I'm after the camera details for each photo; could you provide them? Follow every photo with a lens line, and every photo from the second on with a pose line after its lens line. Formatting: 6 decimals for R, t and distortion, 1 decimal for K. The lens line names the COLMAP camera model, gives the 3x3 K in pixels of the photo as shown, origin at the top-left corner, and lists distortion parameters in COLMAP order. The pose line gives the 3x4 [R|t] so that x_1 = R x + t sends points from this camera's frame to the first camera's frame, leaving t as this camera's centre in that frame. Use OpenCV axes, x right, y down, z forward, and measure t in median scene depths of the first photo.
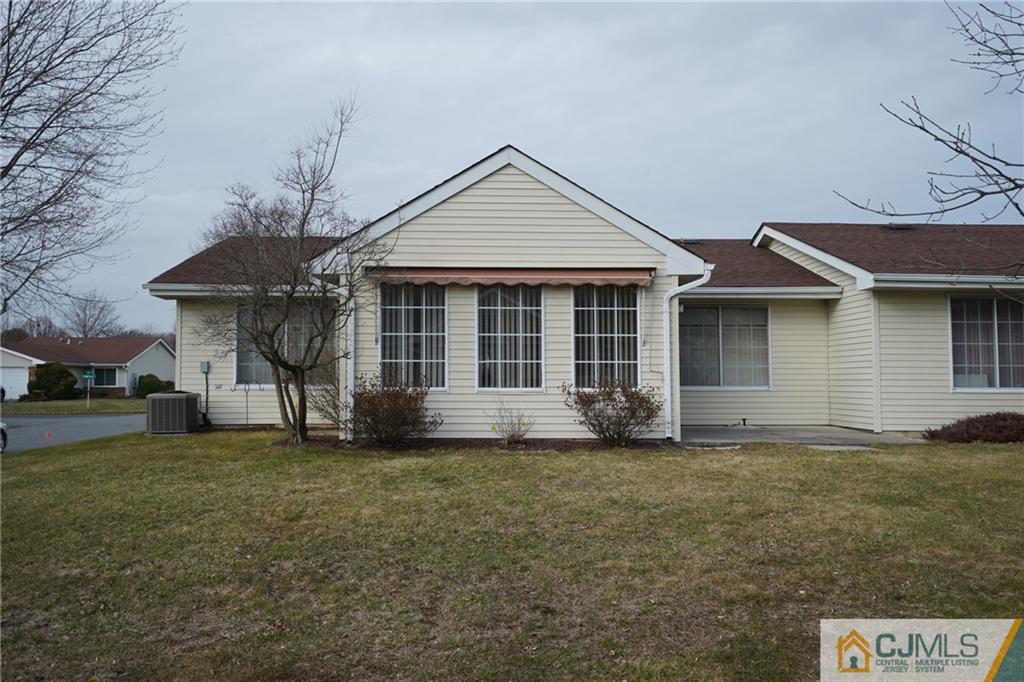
lens RADIAL K [[842.8, 0, 479.0], [0, 842.8, 338.5], [0, 0, 1]] dist [0.004079, -0.004750]
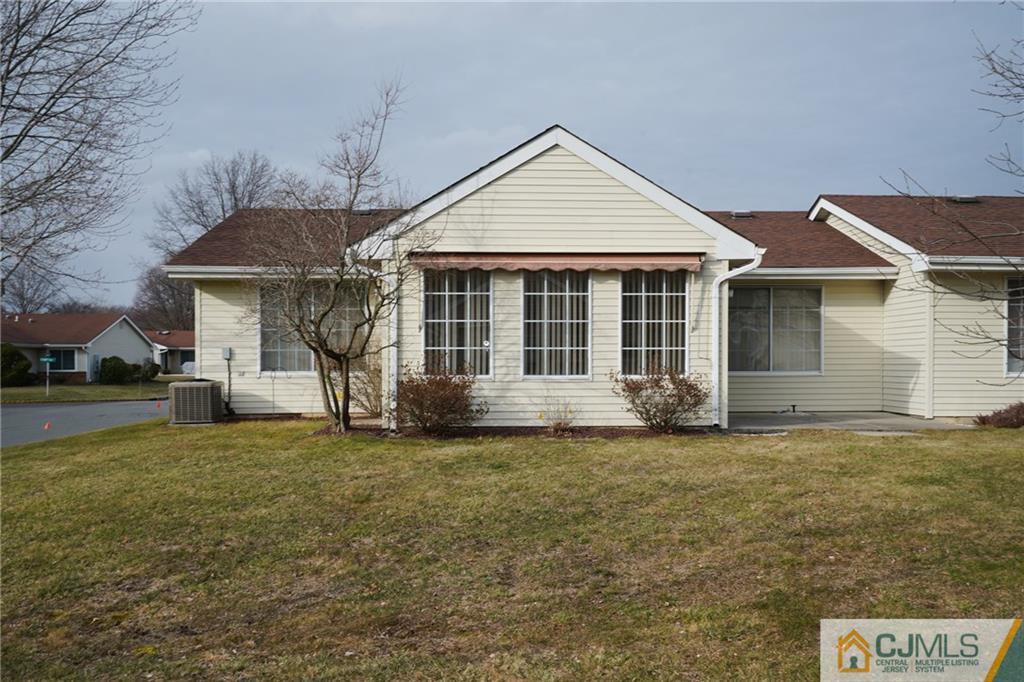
lens RADIAL K [[986.5, 0, 511.0], [0, 986.5, 406.8], [0, 0, 1]] dist [0.003588, 0.000978]
pose [[0.999845, -0.004952, 0.016923, -0.039285], [0.003313, 0.995419, 0.095553, -0.016696], [-0.017319, -0.095482, 0.995280, -0.165203]]
